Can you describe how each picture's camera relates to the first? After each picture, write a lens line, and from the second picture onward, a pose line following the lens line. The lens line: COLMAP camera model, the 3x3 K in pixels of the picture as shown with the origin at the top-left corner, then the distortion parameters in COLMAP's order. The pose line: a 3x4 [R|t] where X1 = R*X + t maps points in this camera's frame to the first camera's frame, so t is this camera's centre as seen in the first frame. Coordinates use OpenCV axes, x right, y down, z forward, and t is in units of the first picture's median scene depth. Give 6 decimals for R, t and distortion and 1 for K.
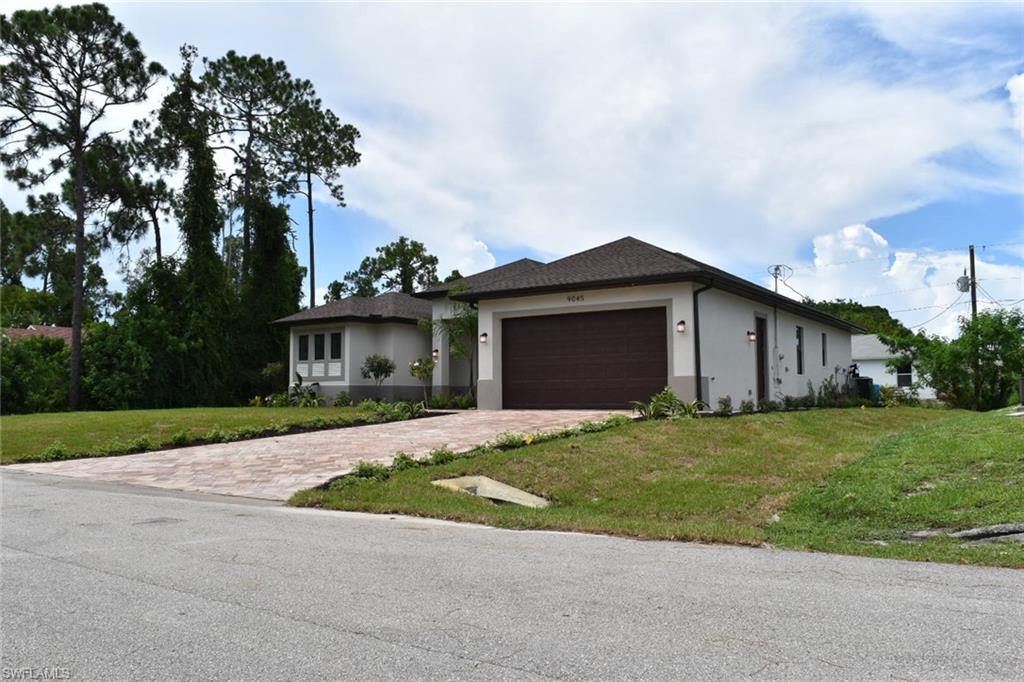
lens RADIAL K [[807.5, 0, 512.1], [0, 807.5, 341.6], [0, 0, 1]] dist [-0.090580, 0.007910]
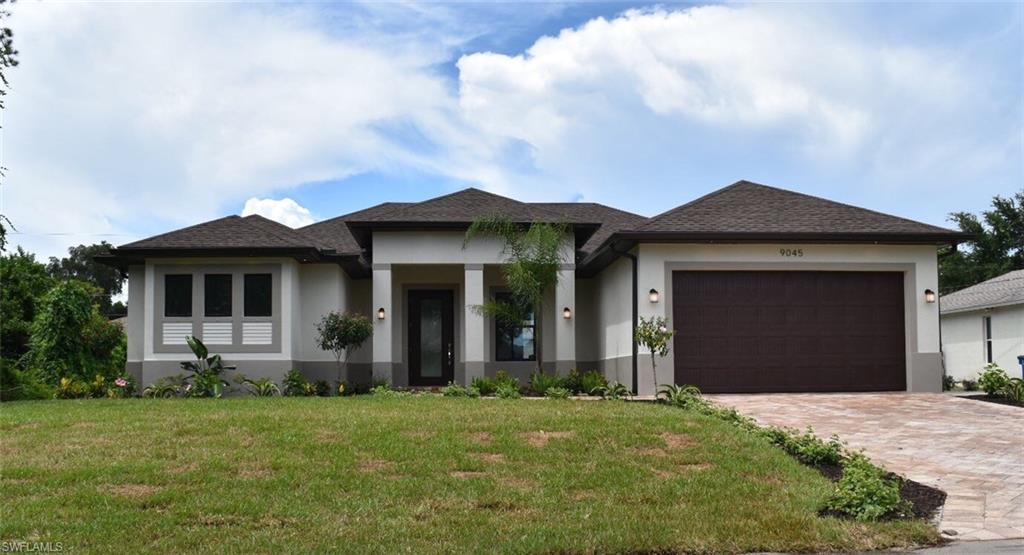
lens RADIAL K [[965.7, 0, 511.0], [0, 965.7, 280.2], [0, 0, 1]] dist [-0.100257, 0.000000]
pose [[0.781795, 0.065711, 0.620064, -0.516427], [-0.040954, 0.997696, -0.054095, 0.025470], [-0.622190, 0.016897, 0.782684, 0.314789]]
